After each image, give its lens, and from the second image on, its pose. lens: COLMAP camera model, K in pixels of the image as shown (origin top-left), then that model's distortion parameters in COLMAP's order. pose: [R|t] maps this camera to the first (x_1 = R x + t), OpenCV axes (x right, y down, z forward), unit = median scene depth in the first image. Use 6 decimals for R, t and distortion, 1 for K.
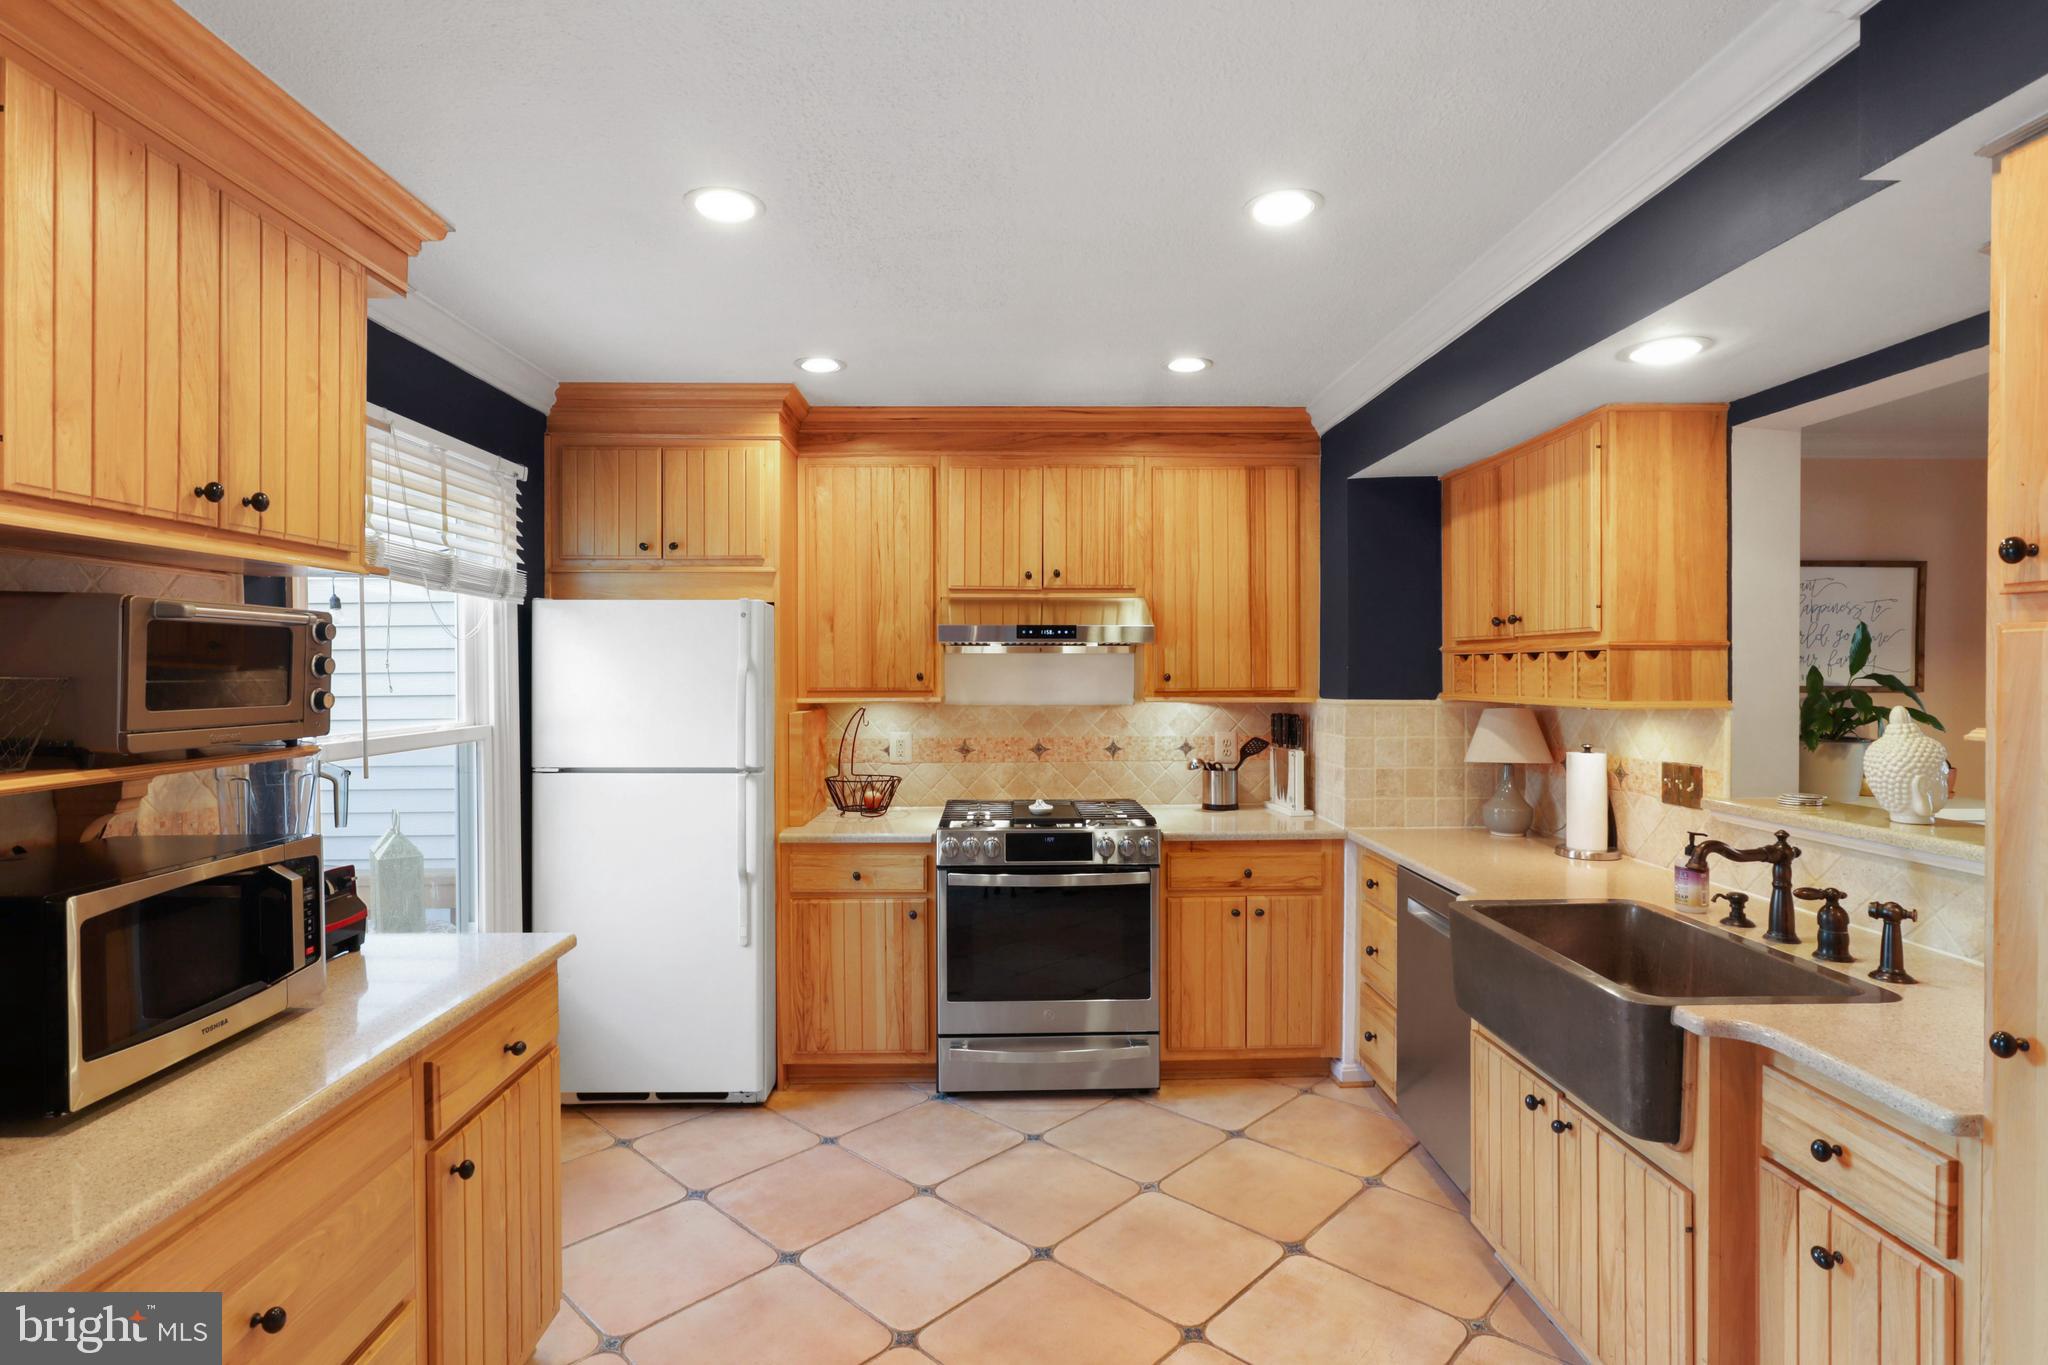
lens RADIAL K [[1027.1, 0, 1024.4], [0, 1027.1, 680.8], [0, 0, 1]] dist [-0.018254, 0.012105]
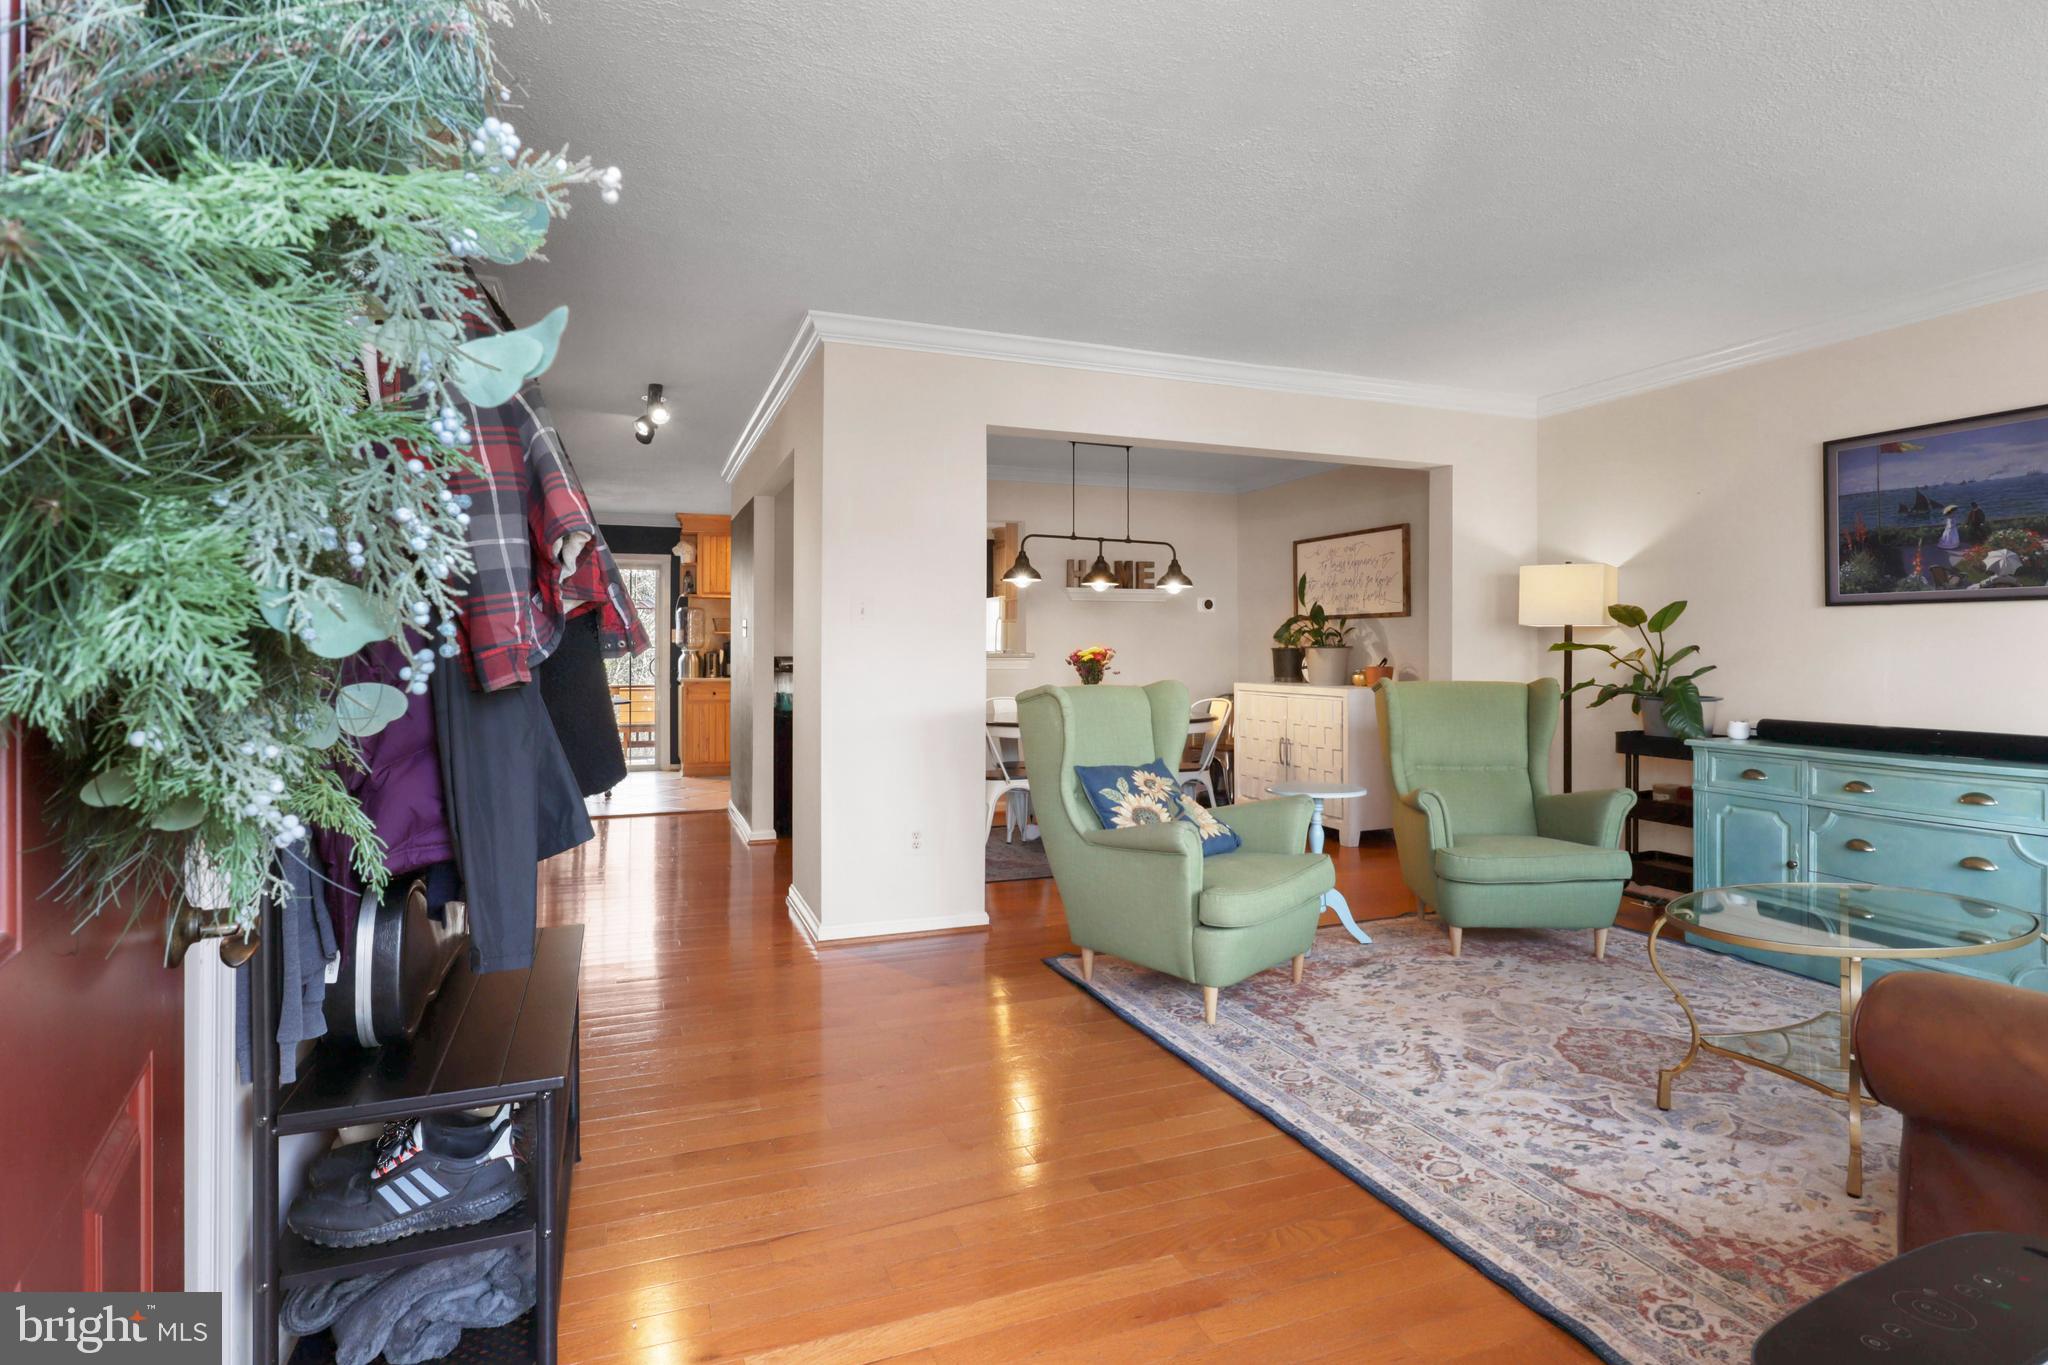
lens RADIAL K [[1027.1, 0, 1026.1], [0, 1027.1, 648.1], [0, 0, 1]] dist [-0.018254, 0.012105]
pose [[0.333509, -0.001462, -0.942746, 2.673262], [-0.013628, 0.999887, -0.006372, 0.093000], [0.942648, 0.014973, 0.333451, 0.052364]]
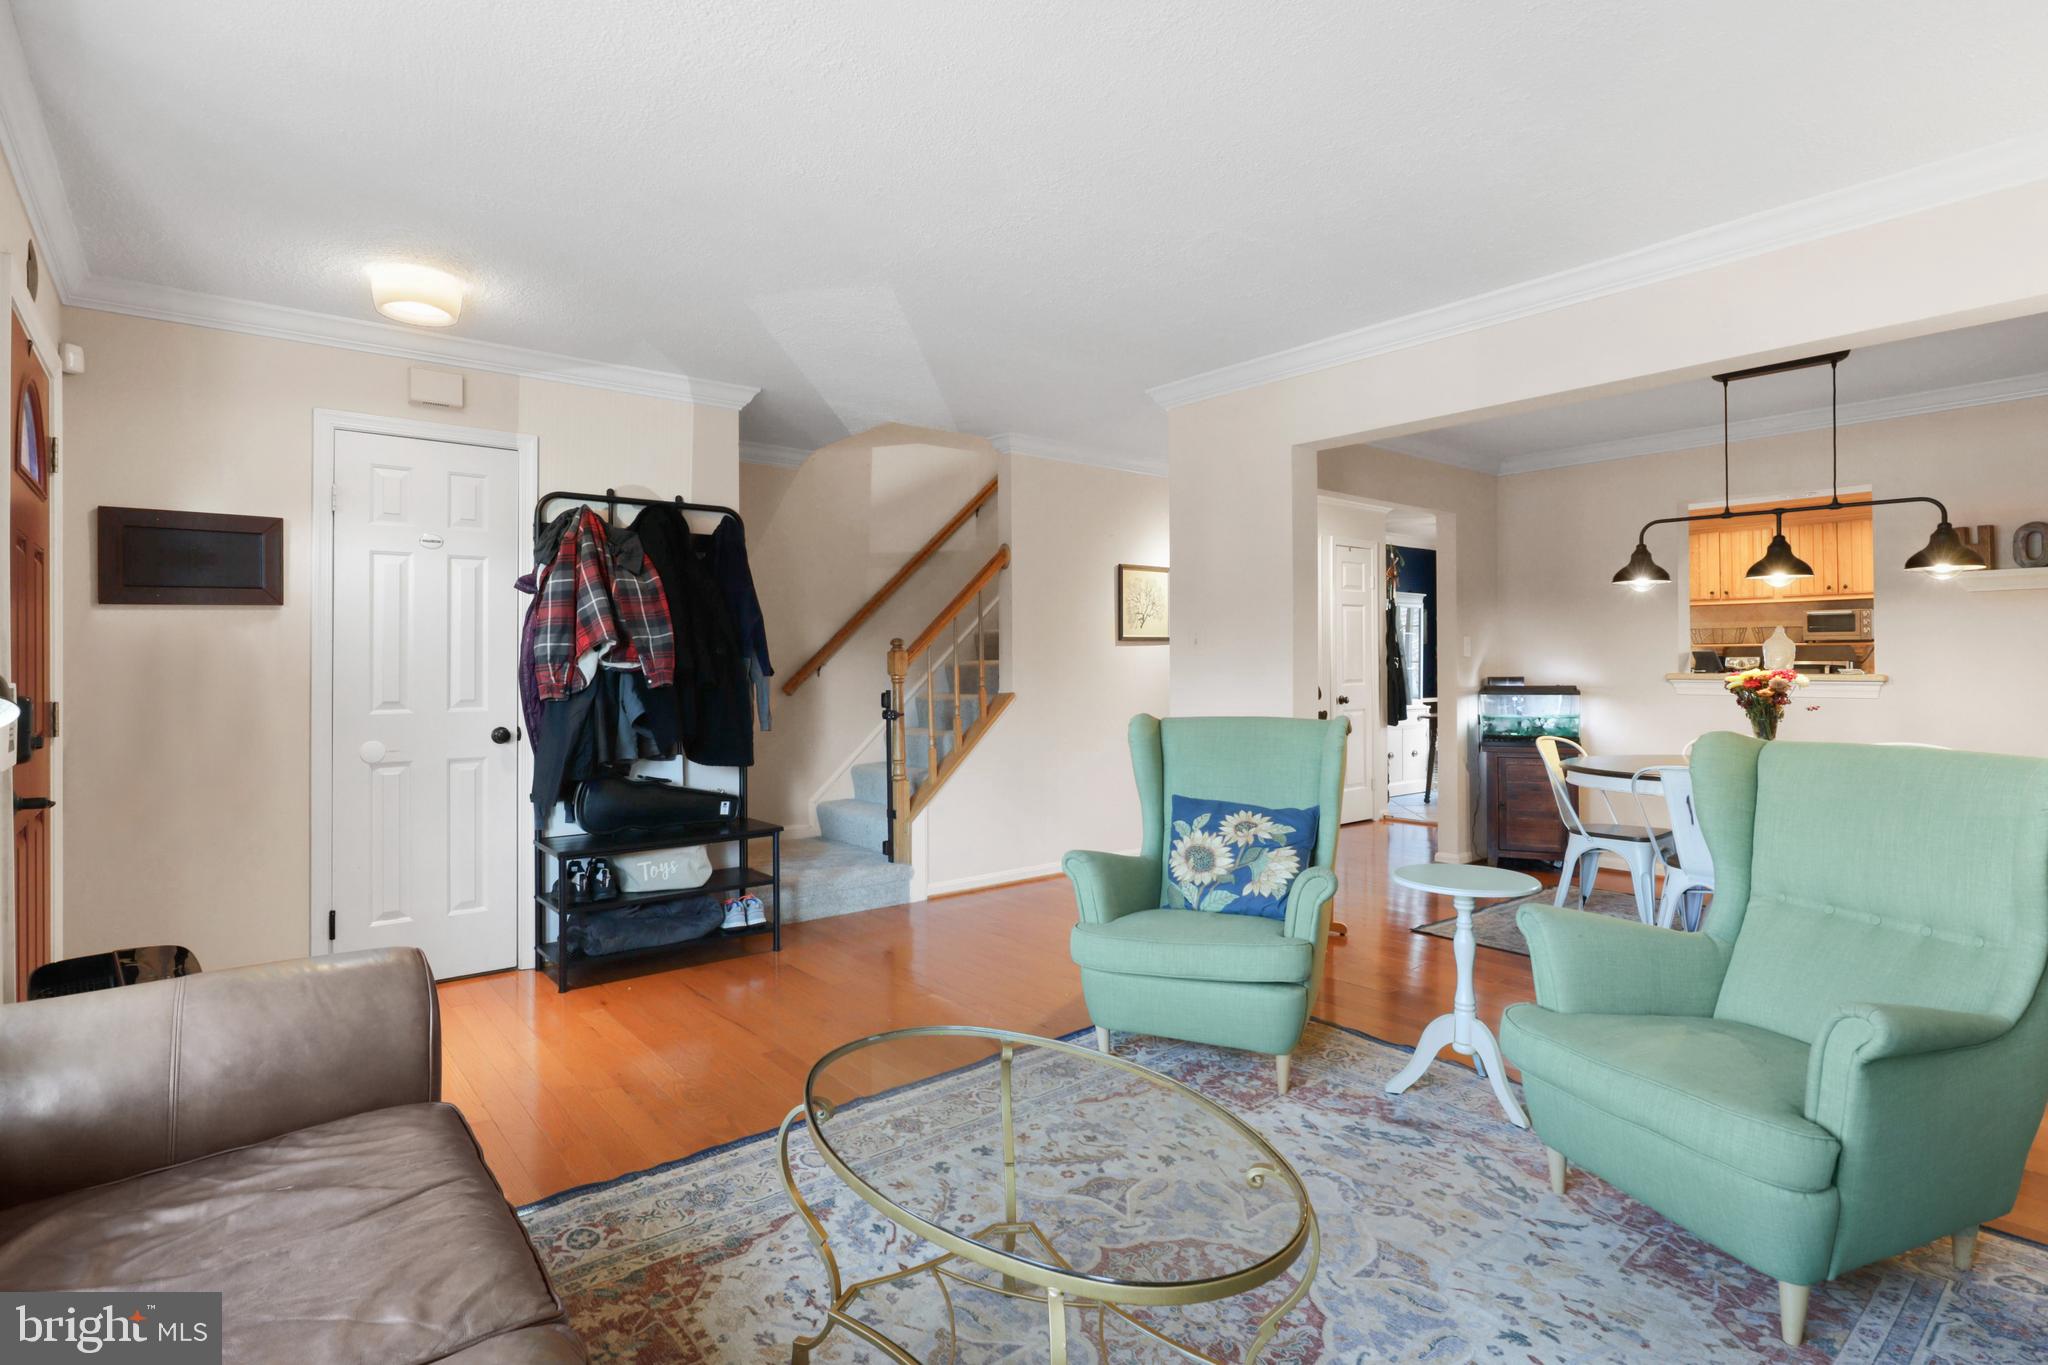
lens RADIAL K [[1027.1, 0, 1034.5], [0, 1027.1, 658.3], [0, 0, 1]] dist [-0.018254, 0.012105]
pose [[-0.792058, 0.002542, -0.610440, 2.458525], [-0.004608, 0.999938, 0.010143, 0.056663], [0.610428, 0.010847, -0.791997, 1.214962]]
